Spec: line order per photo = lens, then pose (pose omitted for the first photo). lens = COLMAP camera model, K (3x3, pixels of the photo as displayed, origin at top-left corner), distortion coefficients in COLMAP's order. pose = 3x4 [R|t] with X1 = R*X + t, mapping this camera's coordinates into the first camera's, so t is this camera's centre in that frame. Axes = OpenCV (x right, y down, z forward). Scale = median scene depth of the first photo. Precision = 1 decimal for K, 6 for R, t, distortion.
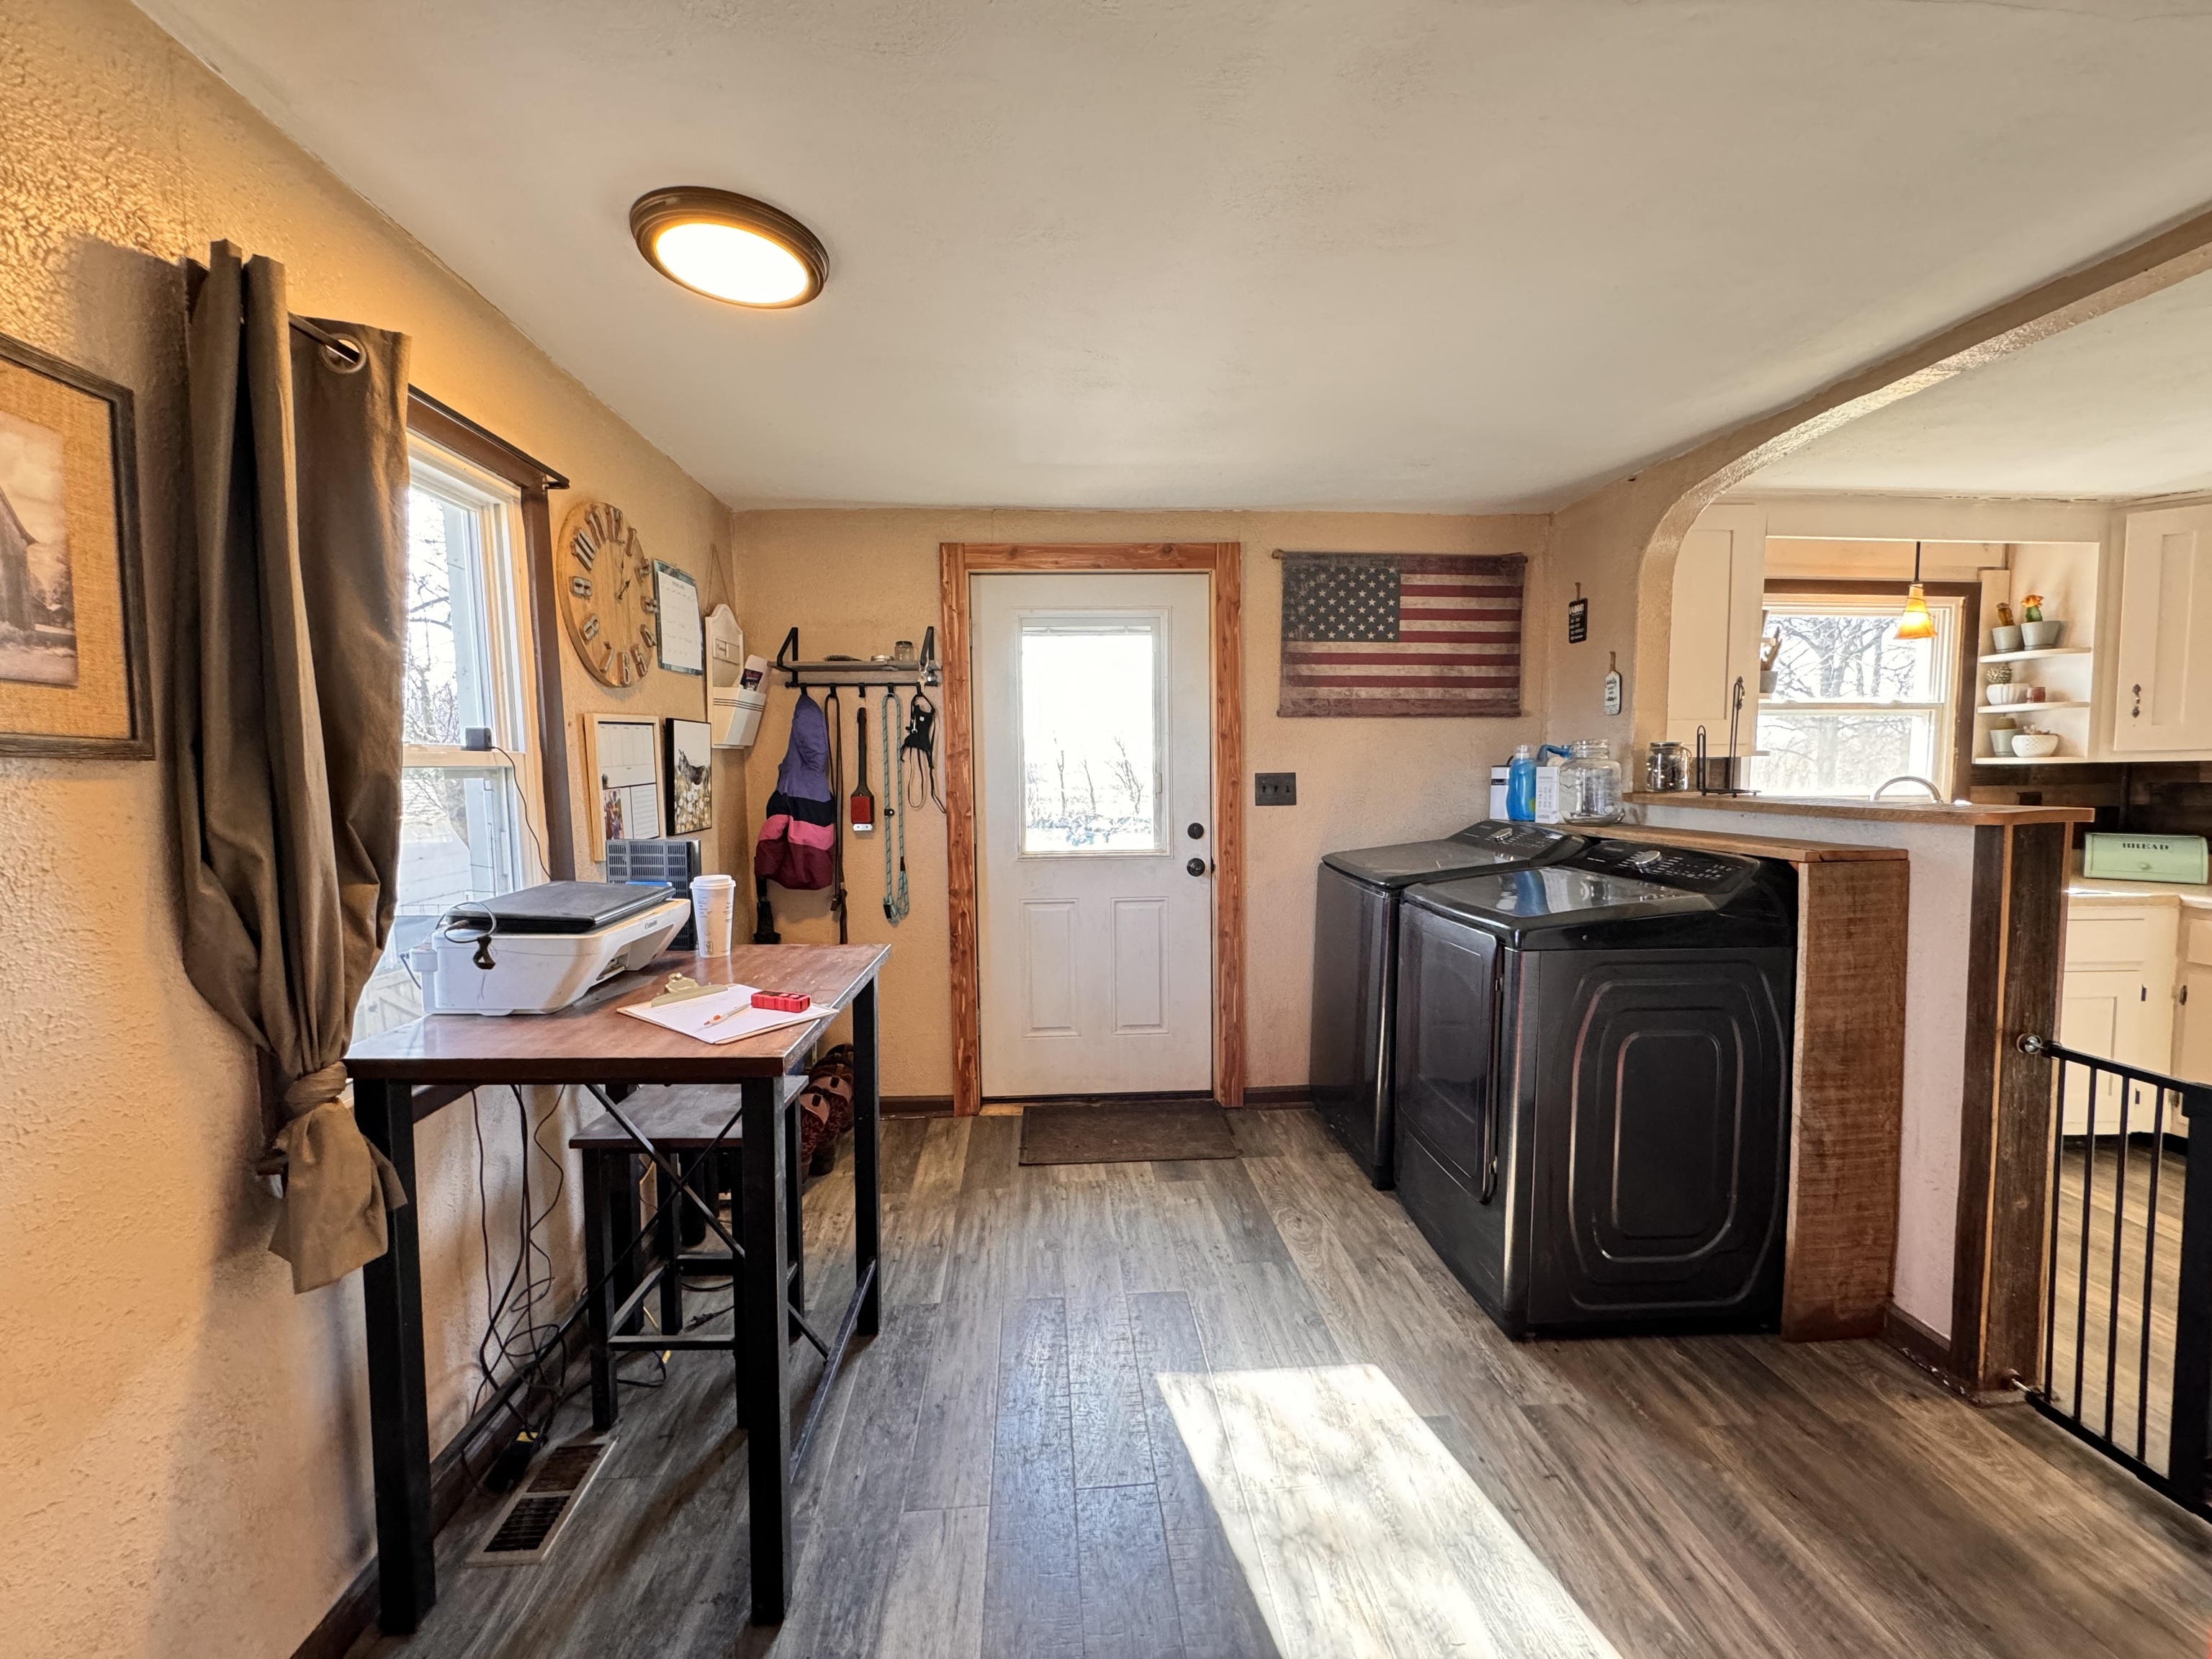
lens RADIAL K [[880.5, 0, 1109.3], [0, 880.5, 821.5], [0, 0, 1]] dist [-0.000595, -0.000055]
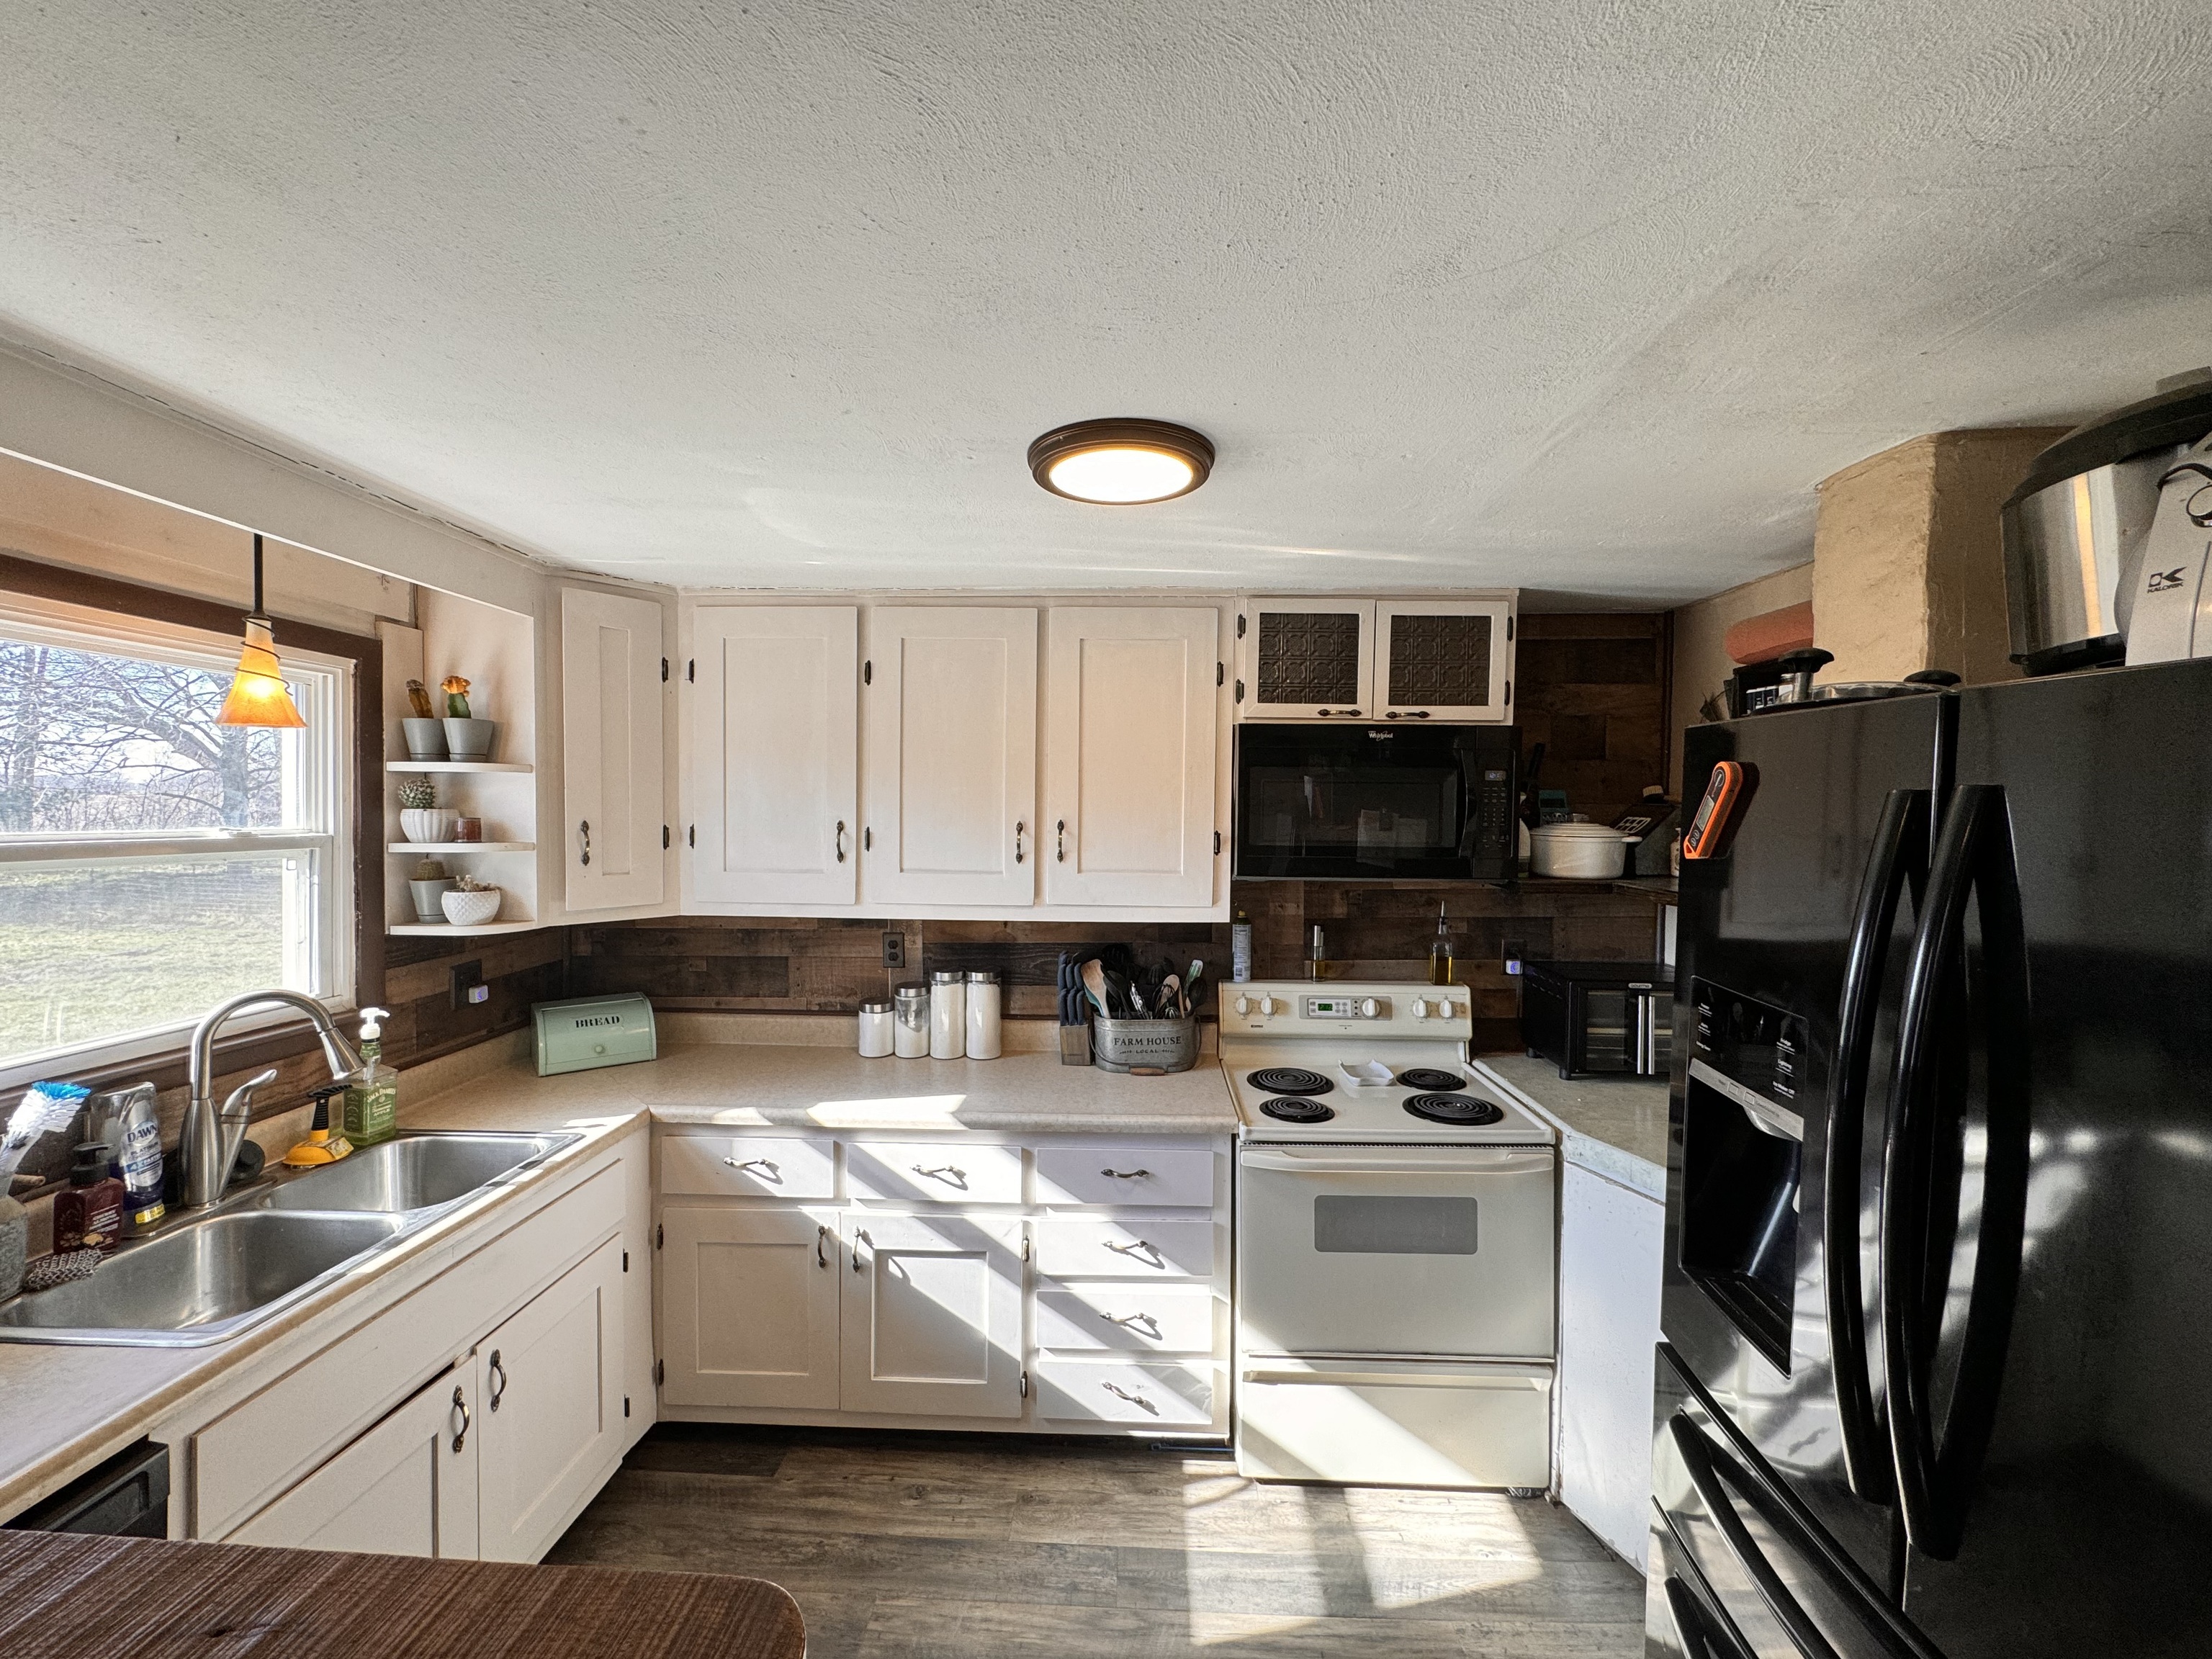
lens RADIAL K [[882.5, 0, 1103.1], [0, 882.5, 827.7], [0, 0, 1]] dist [-0.000996, -0.000164]
pose [[0.118946, -0.015884, 0.992774, 0.687332], [0.051646, 0.998617, 0.009789, -0.190617], [-0.991557, 0.050109, 0.119601, 0.680670]]
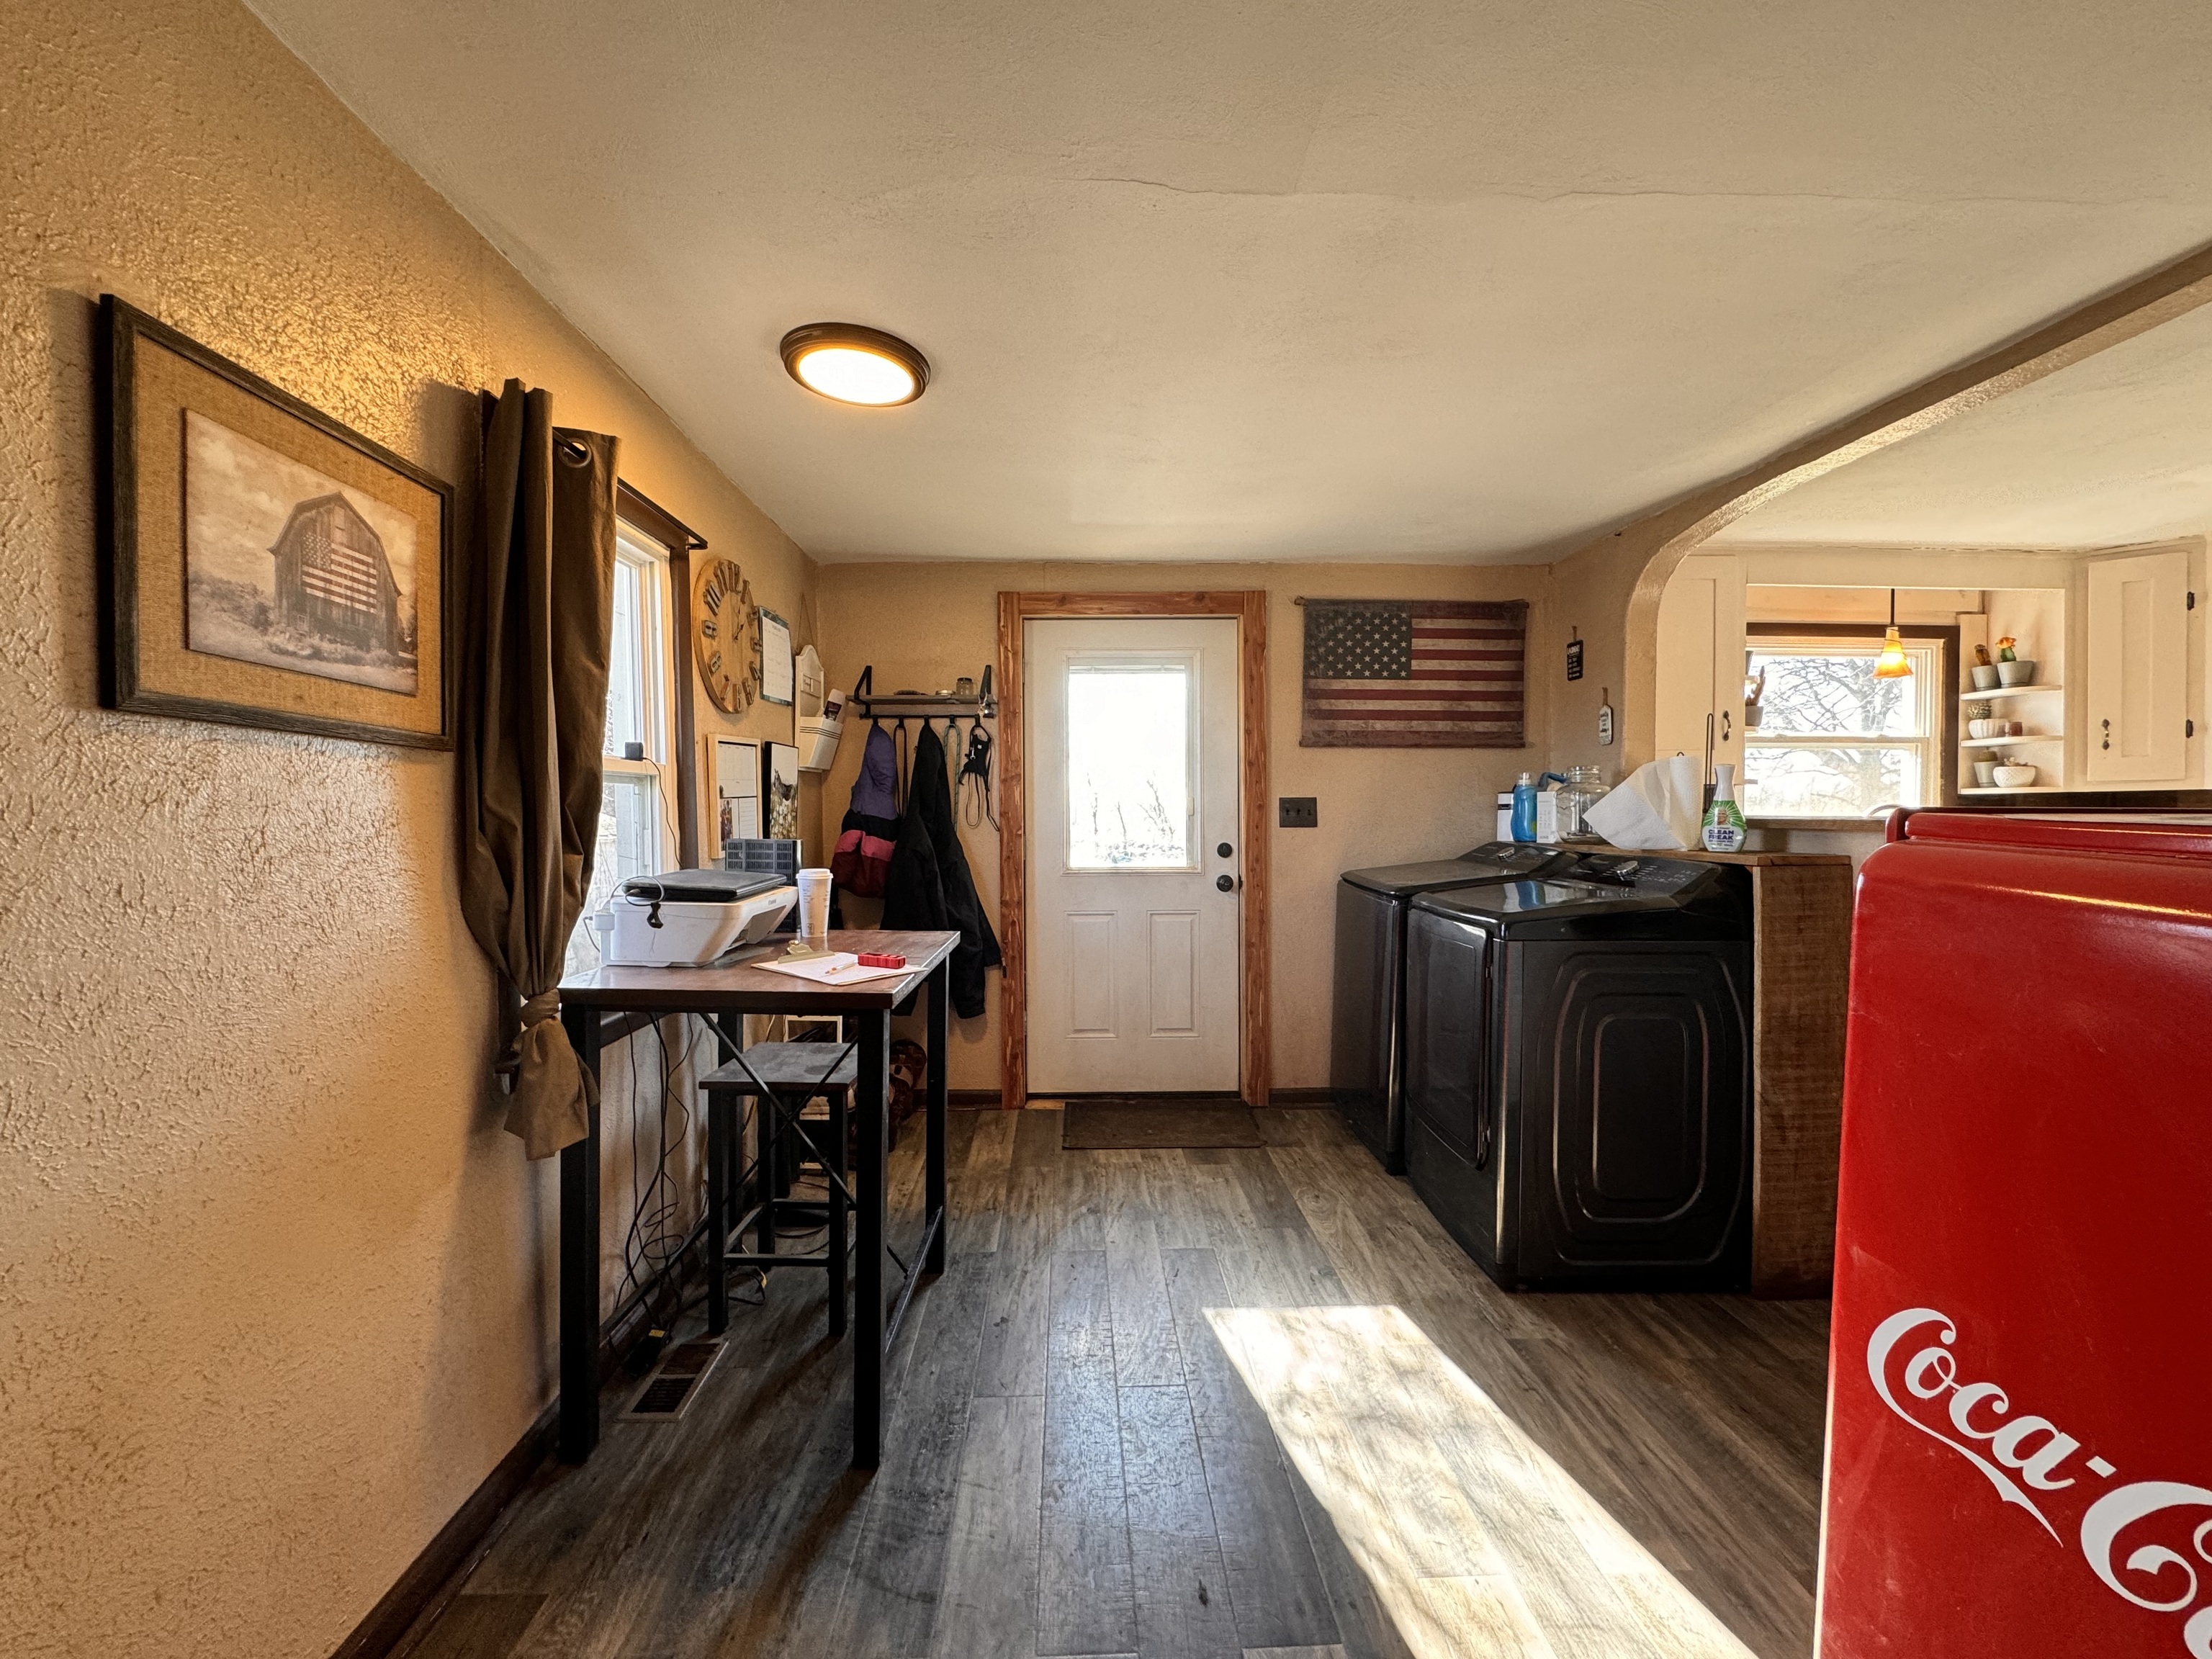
lens RADIAL K [[880.5, 0, 1109.3], [0, 880.5, 821.5], [0, 0, 1]] dist [-0.000595, -0.000055]
pose [[0.999291, 0.007282, -0.036946, -0.008267], [-0.009116, 0.998723, -0.049698, 0.046985], [0.036536, 0.050000, 0.998081, -0.154209]]
